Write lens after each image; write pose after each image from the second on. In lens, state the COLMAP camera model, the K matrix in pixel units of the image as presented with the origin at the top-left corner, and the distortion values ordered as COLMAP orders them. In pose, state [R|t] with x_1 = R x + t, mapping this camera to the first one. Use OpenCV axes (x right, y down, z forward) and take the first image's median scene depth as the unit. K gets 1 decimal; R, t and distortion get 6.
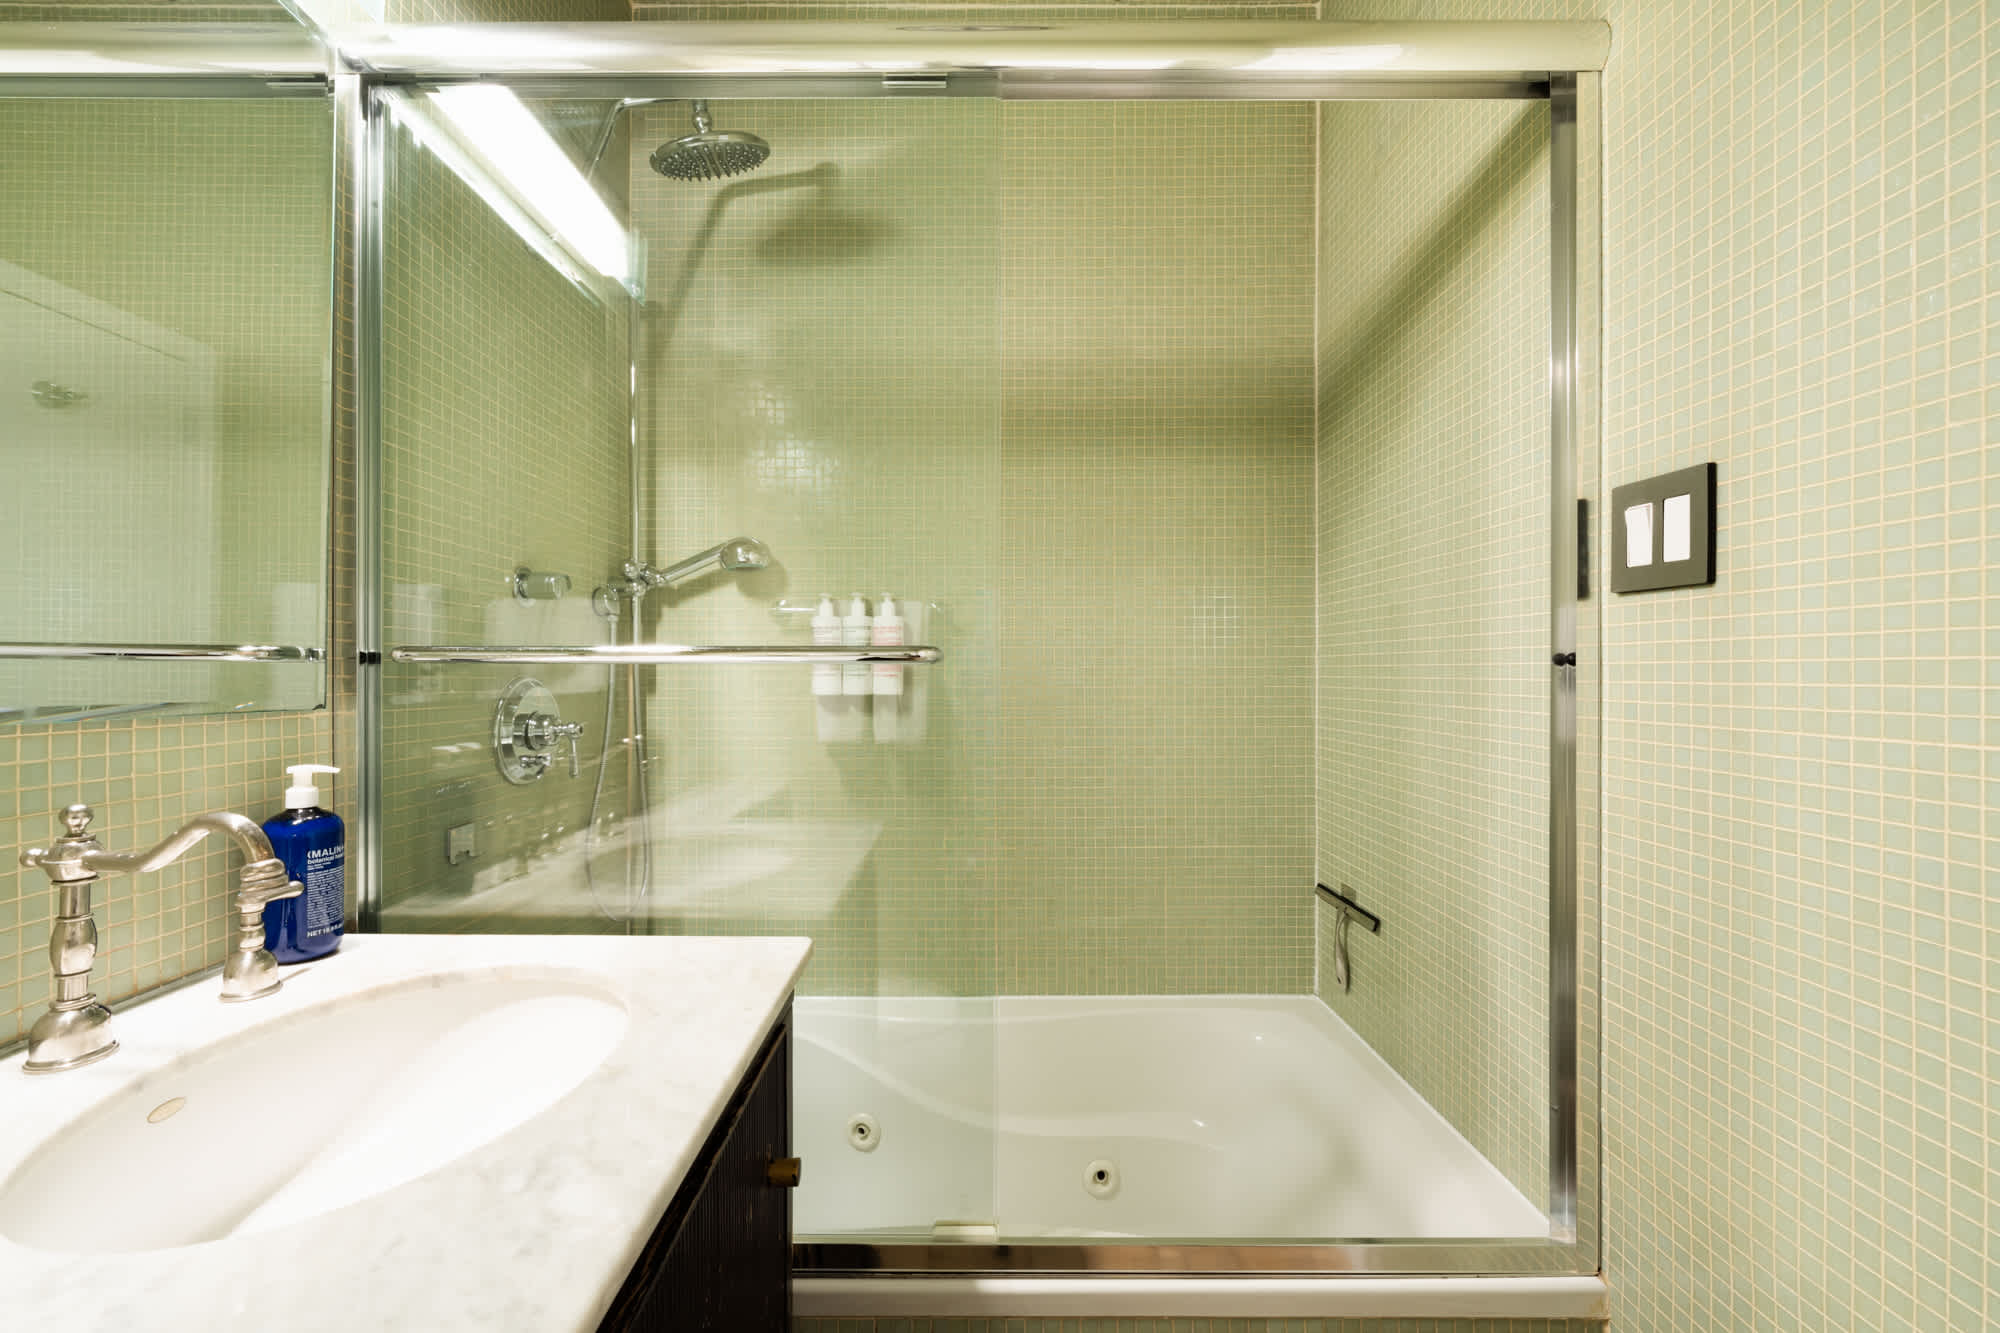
lens RADIAL K [[802.4, 0, 995.3], [0, 802.4, 683.0], [0, 0, 1]] dist [0.007370, -0.000358]
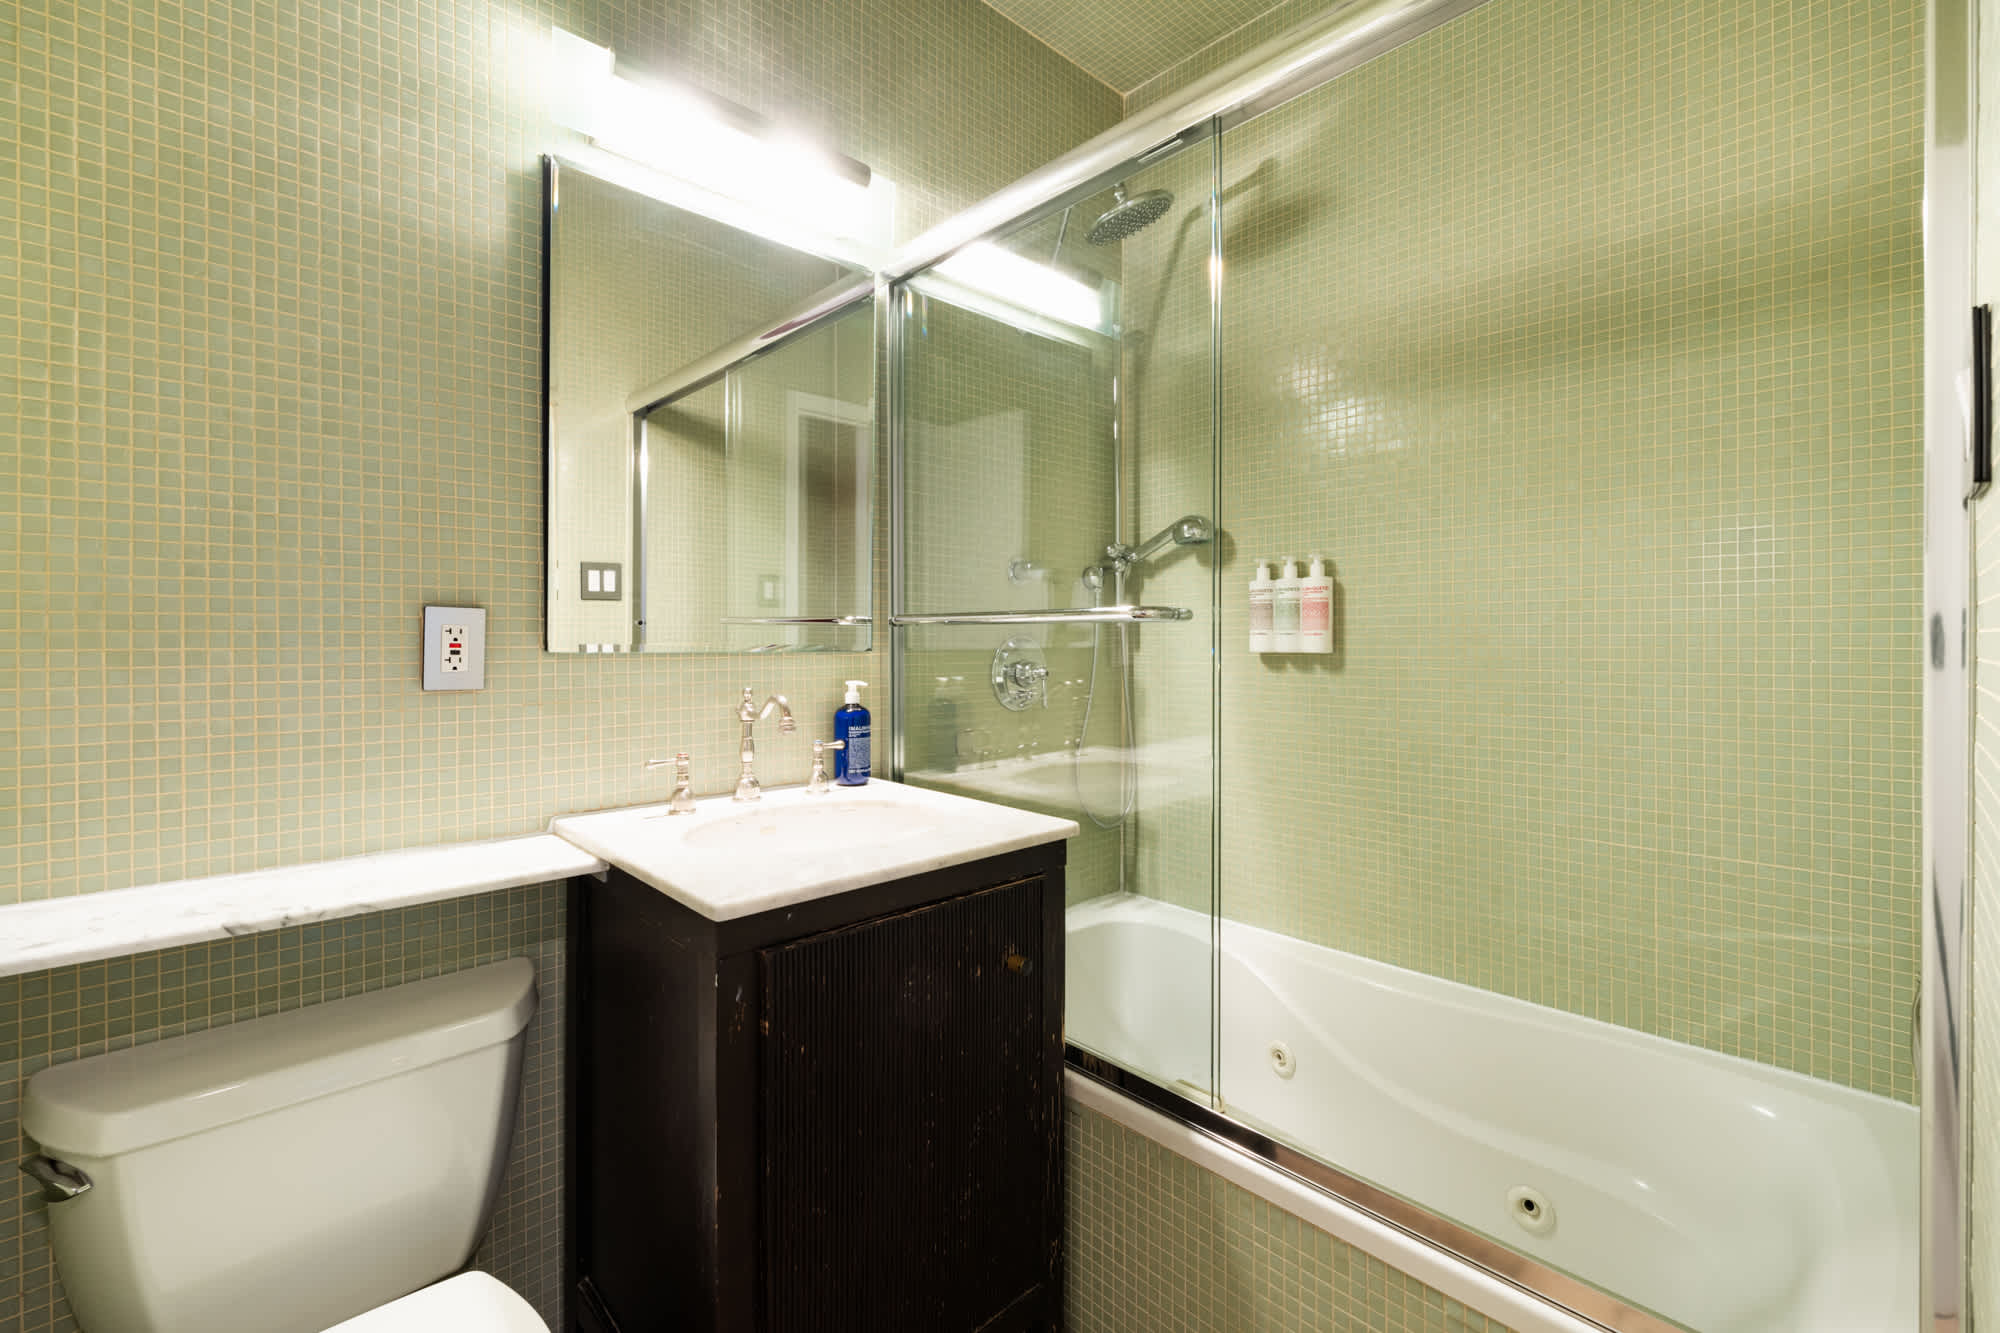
lens RADIAL K [[851.6, 0, 1017.0], [0, 851.6, 662.0], [0, 0, 1]] dist [-0.000148, -0.000054]
pose [[0.693539, 0.019244, -0.720162, 0.398511], [-0.009226, 0.999798, 0.017831, 0.010507], [0.720360, -0.005723, 0.693576, -0.038842]]
